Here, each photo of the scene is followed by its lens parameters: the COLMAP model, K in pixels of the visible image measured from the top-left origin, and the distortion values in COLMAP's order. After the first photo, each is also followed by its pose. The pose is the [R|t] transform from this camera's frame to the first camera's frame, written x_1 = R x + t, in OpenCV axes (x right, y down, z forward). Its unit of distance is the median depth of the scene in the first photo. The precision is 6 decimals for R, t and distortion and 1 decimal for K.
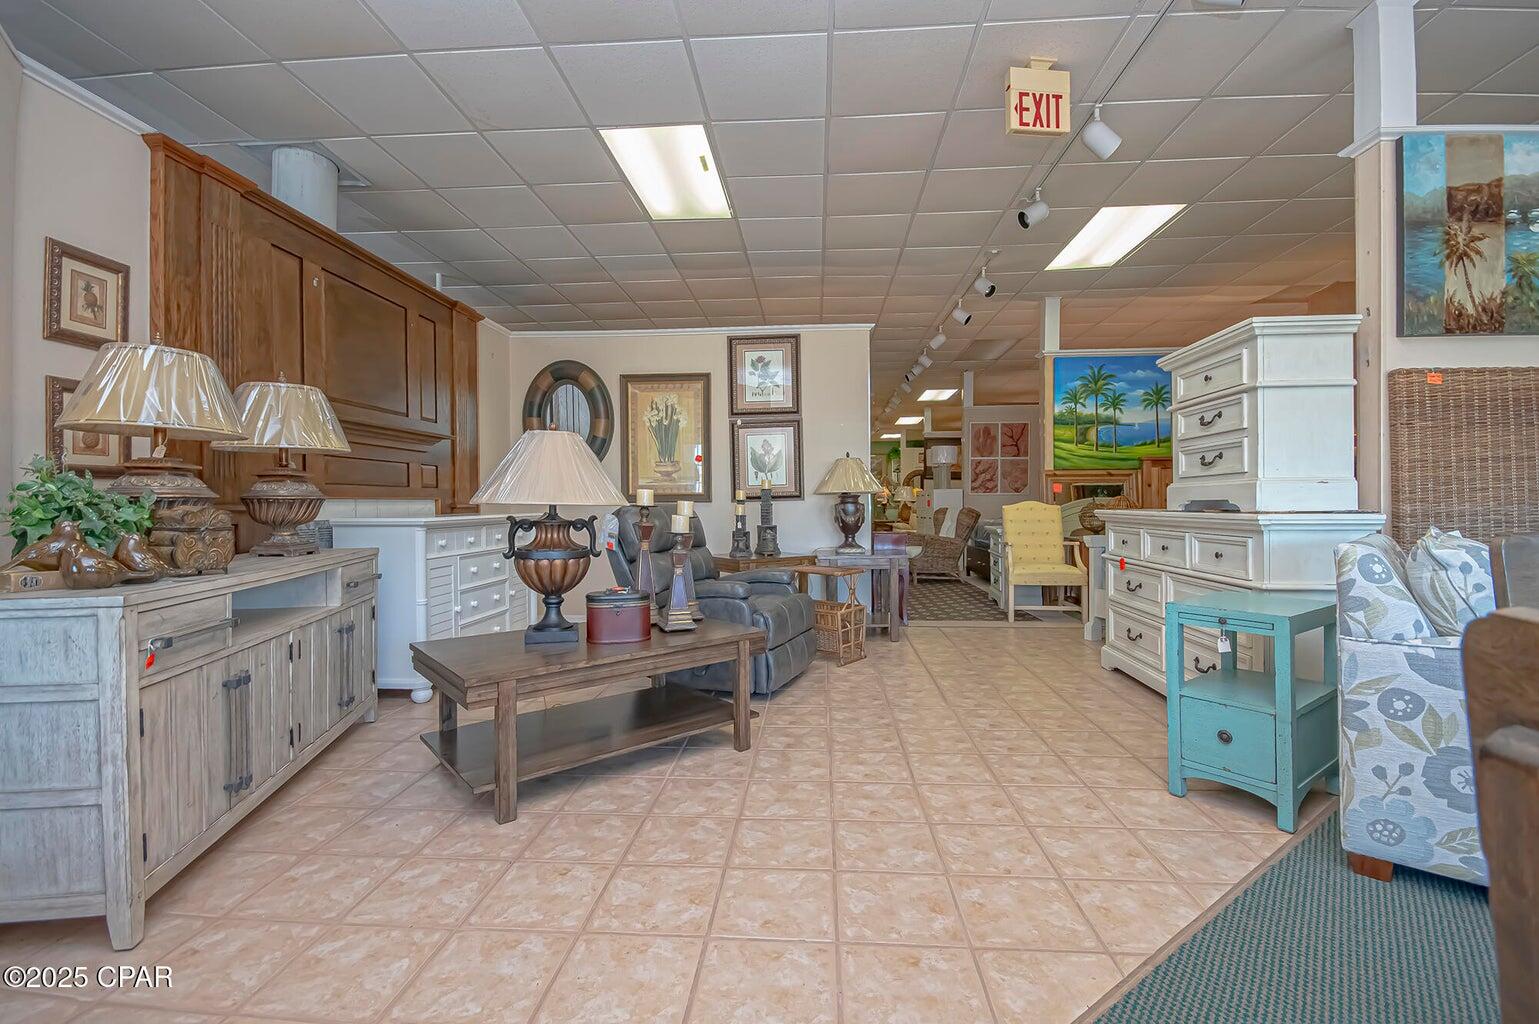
lens RADIAL K [[674.9, 0, 774.3], [0, 674.9, 508.2], [0, 0, 1]] dist [0.006686, -0.007757]
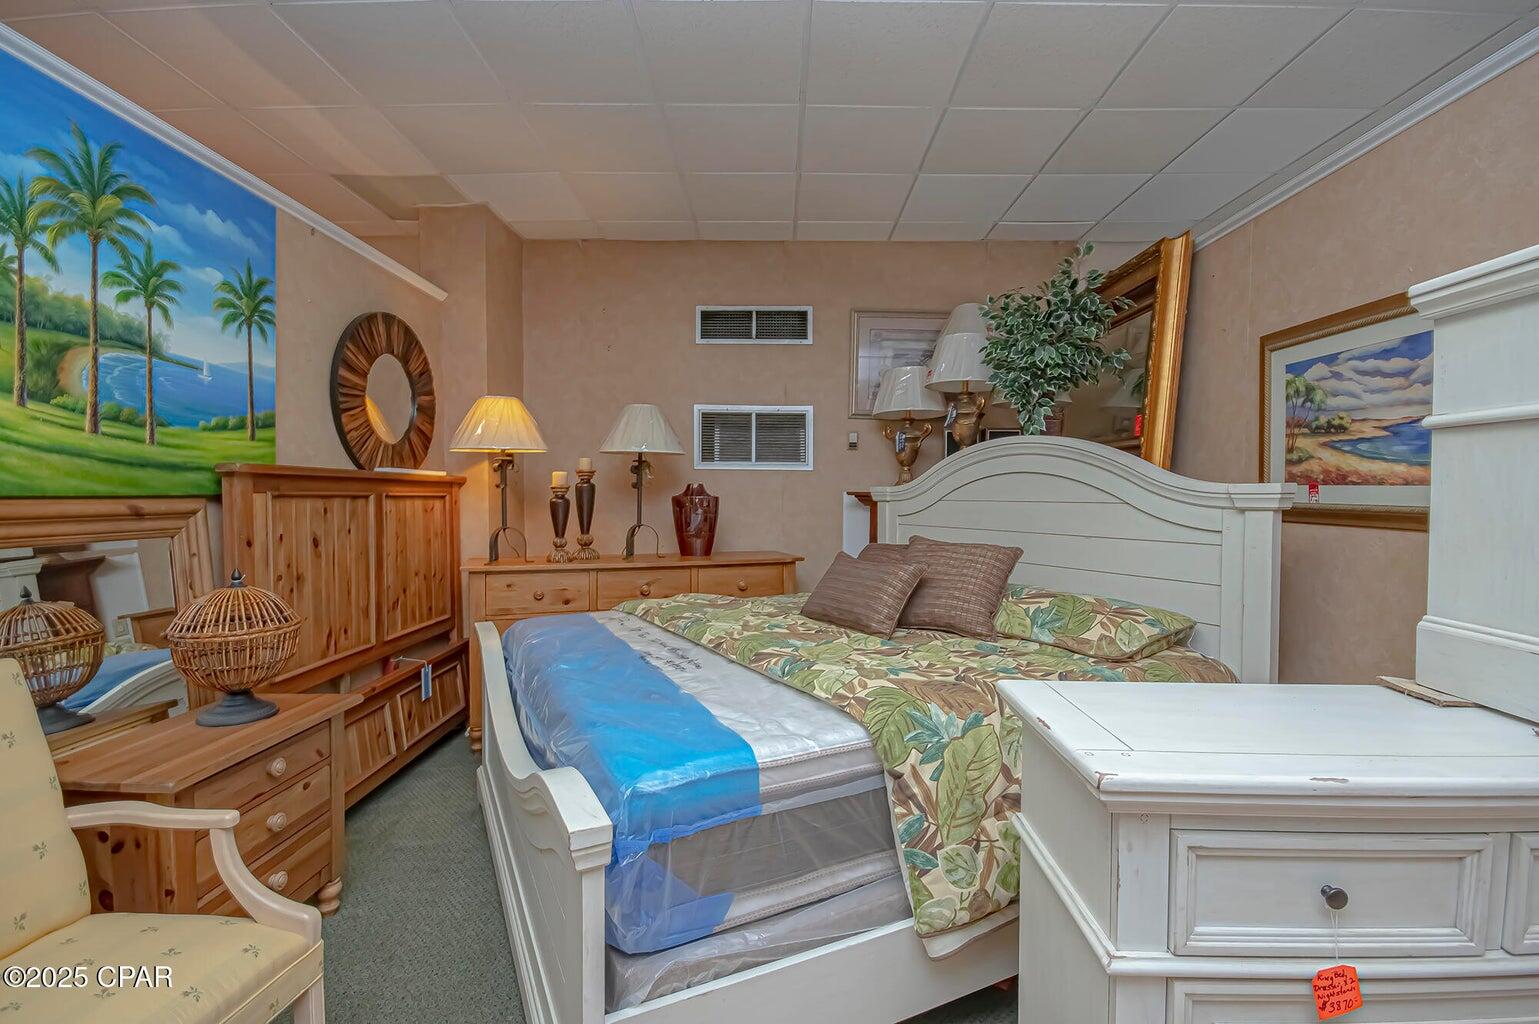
lens RADIAL K [[674.9, 0, 771.2], [0, 674.9, 507.1], [0, 0, 1]] dist [0.006686, -0.007757]
pose [[-0.068068, -0.013708, 0.997586, 0.311680], [-0.001554, 0.999906, 0.013634, -0.105139], [-0.997679, -0.000622, -0.068083, 1.336981]]
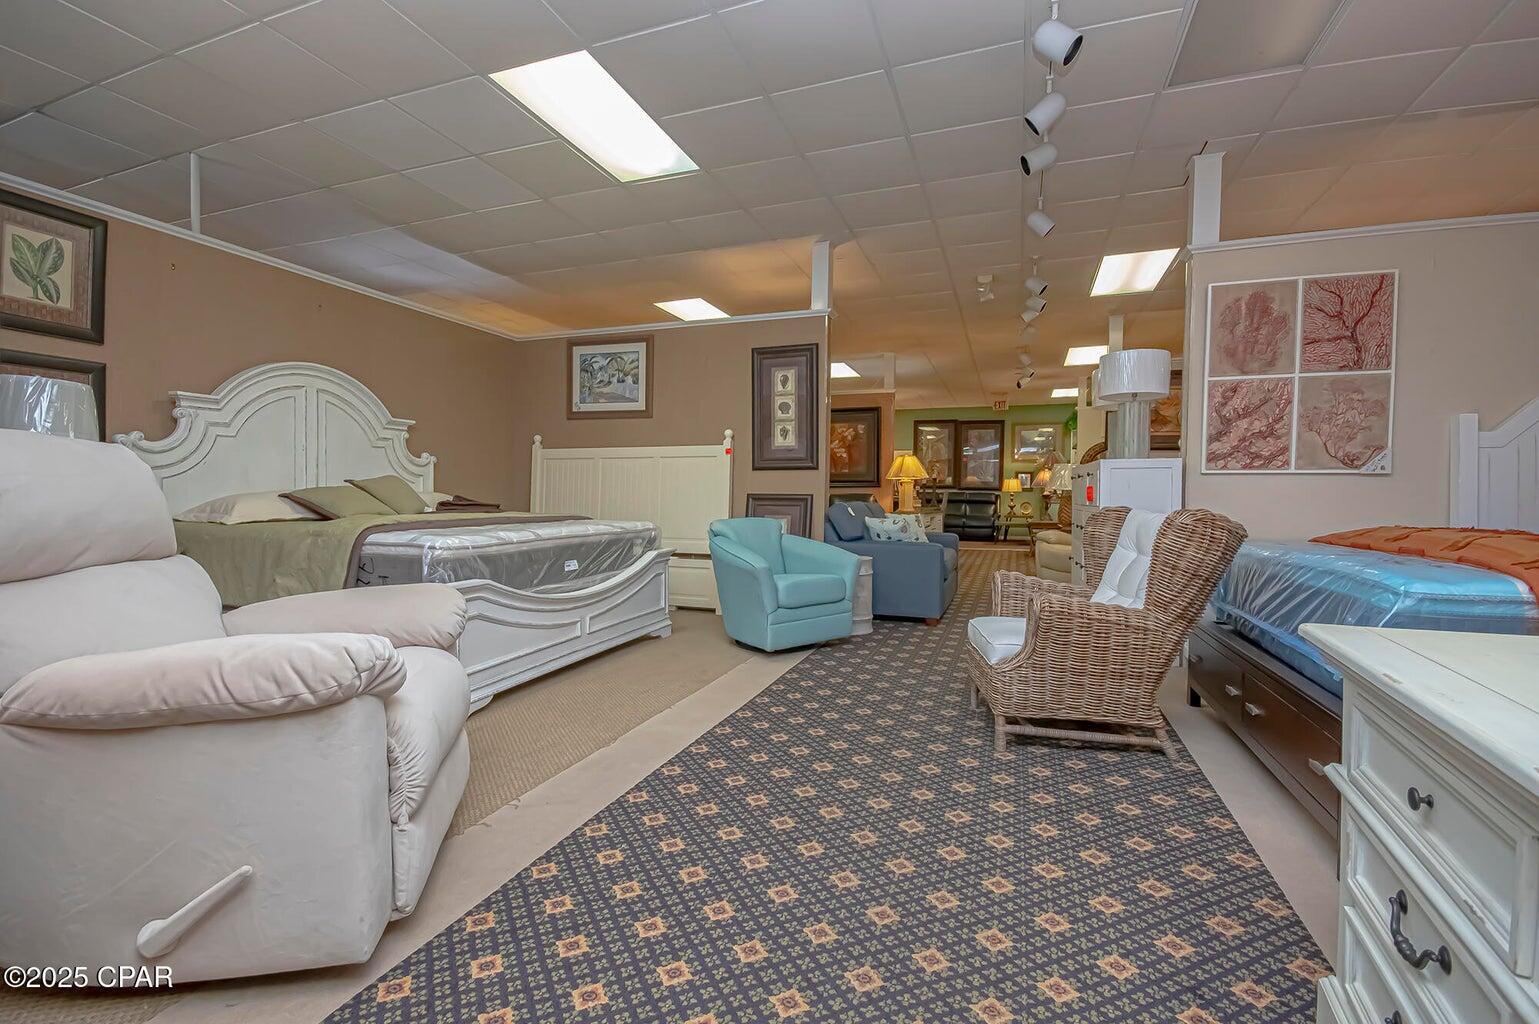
lens RADIAL K [[674.9, 0, 771.9], [0, 674.9, 506.3], [0, 0, 1]] dist [0.006686, -0.007757]
pose [[0.962329, 0.023265, -0.270892, 0.457462], [-0.020010, 0.999691, 0.014770, -0.005423], [0.271152, -0.008793, 0.962496, 1.631204]]
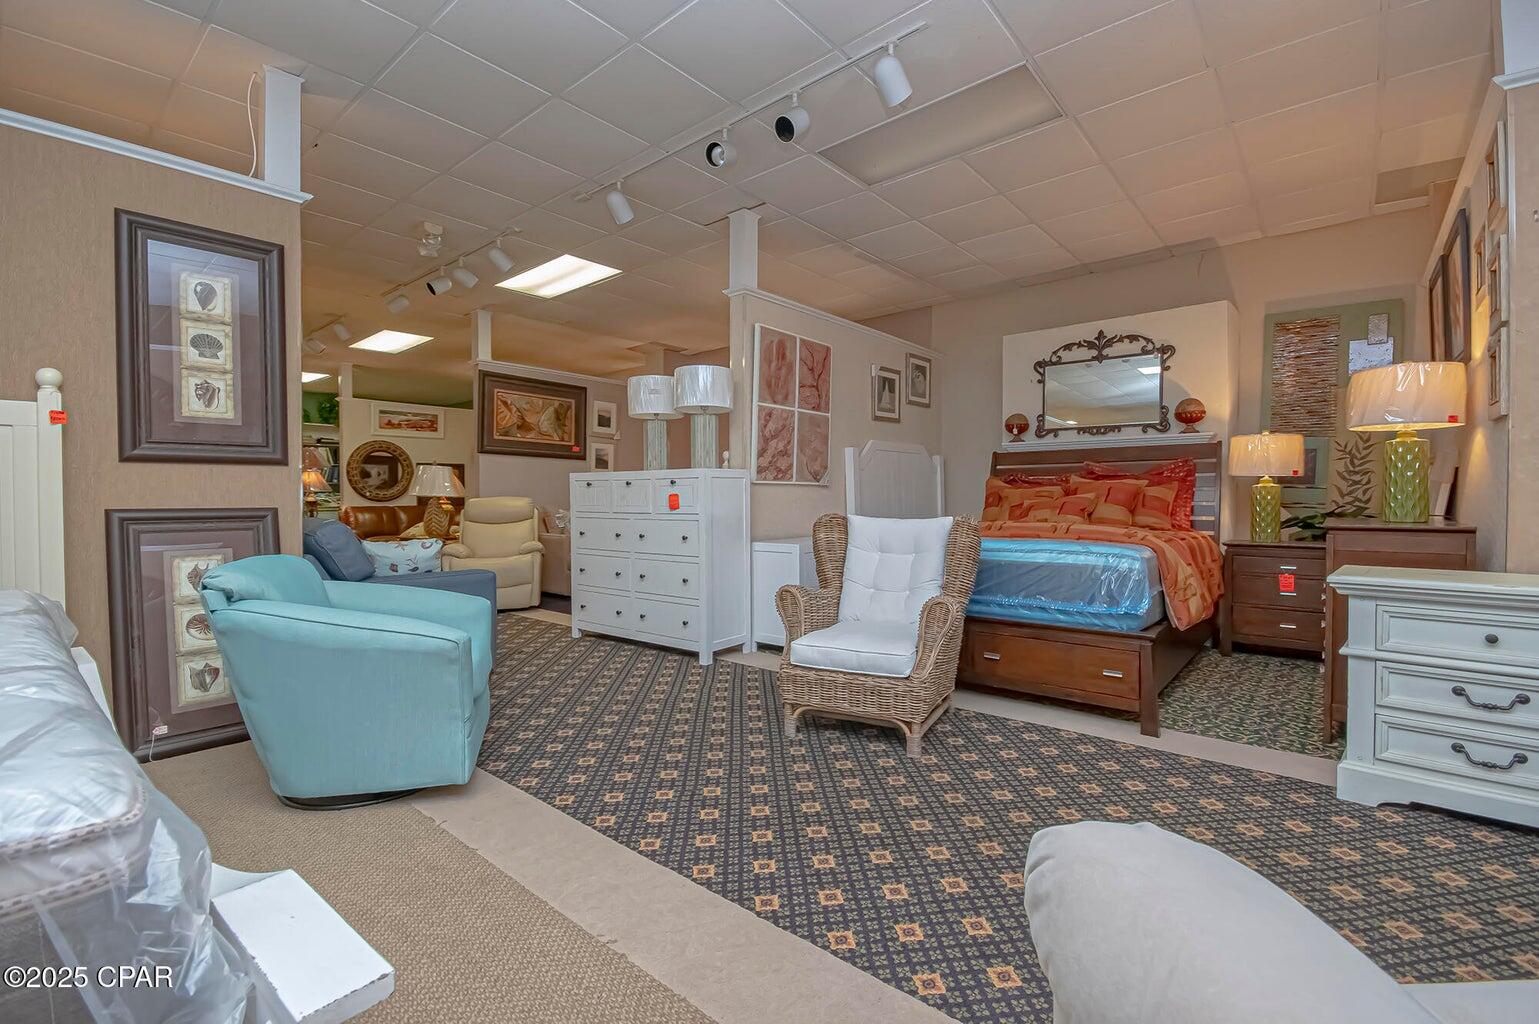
lens RADIAL K [[674.9, 0, 770.6], [0, 674.9, 511.6], [0, 0, 1]] dist [0.006686, -0.007757]
pose [[0.591191, -0.007431, 0.806497, -0.204756], [0.003154, 0.999971, 0.006902, -0.011381], [-0.806525, -0.001536, 0.591198, 2.101630]]
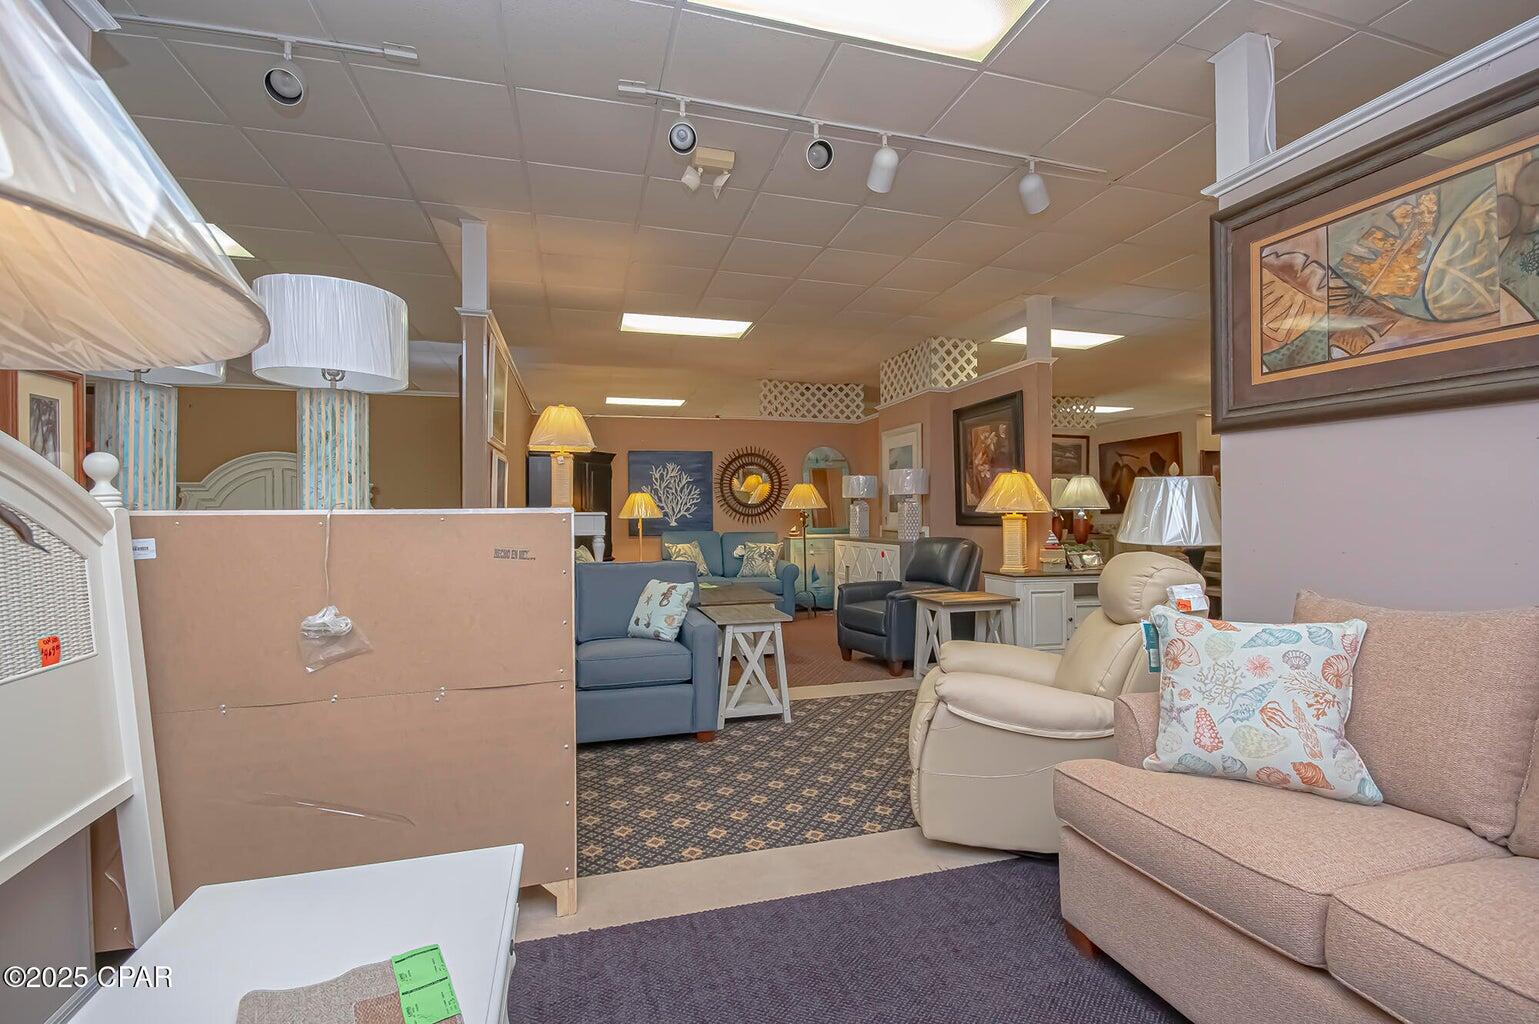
lens RADIAL K [[674.9, 0, 777.3], [0, 674.9, 505.7], [0, 0, 1]] dist [0.006686, -0.007757]
pose [[0.356846, -0.005431, -0.934147, 1.422367], [-0.004490, 0.999962, -0.007529, -0.084540], [0.934152, 0.006881, 0.356808, 3.242427]]
